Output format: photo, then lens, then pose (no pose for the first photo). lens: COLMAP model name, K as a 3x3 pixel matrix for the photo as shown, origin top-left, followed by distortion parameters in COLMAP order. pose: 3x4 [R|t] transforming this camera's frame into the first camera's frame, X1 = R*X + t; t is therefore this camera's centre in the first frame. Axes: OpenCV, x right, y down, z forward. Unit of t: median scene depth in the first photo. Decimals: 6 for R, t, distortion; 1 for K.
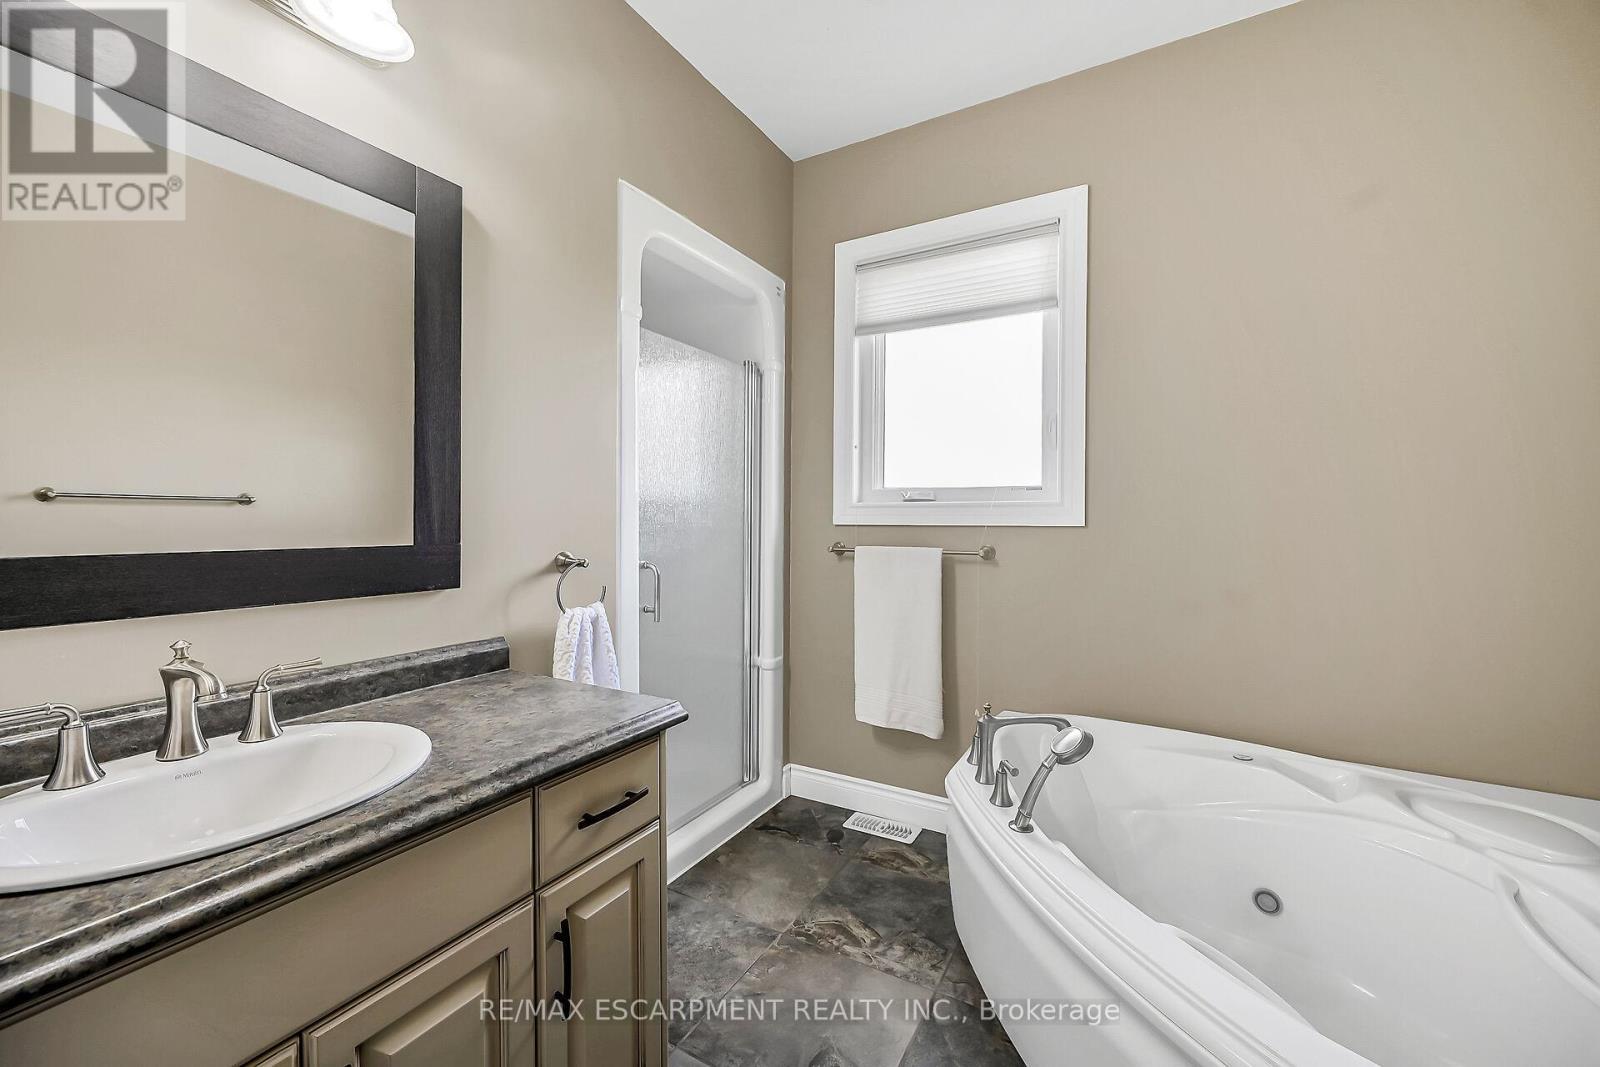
lens RADIAL K [[630.6, 0, 792.7], [0, 630.6, 526.0], [0, 0, 1]] dist [0.000352, 0.000264]
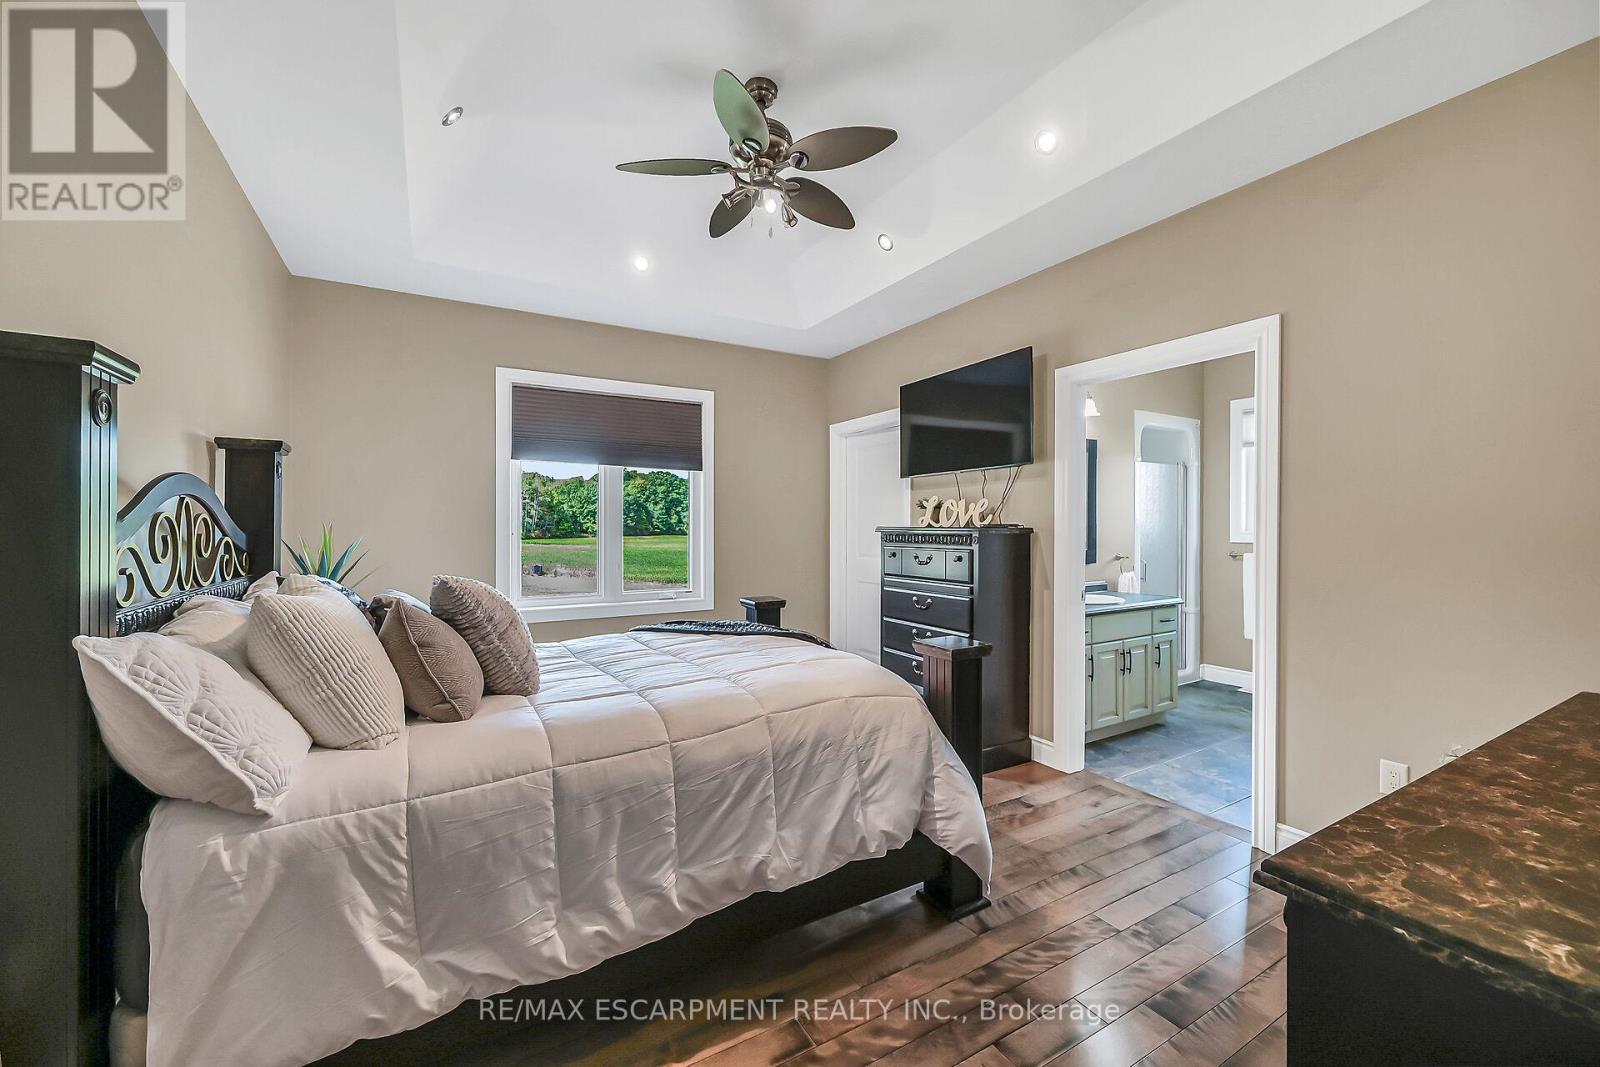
lens RADIAL K [[630.6, 0, 792.7], [0, 630.6, 526.0], [0, 0, 1]] dist [0.000352, 0.000264]
pose [[0.869503, -0.004692, -0.493905, -0.151479], [0.000753, 0.999966, -0.008173, -0.037947], [0.493927, 0.006735, 0.869478, -1.395159]]
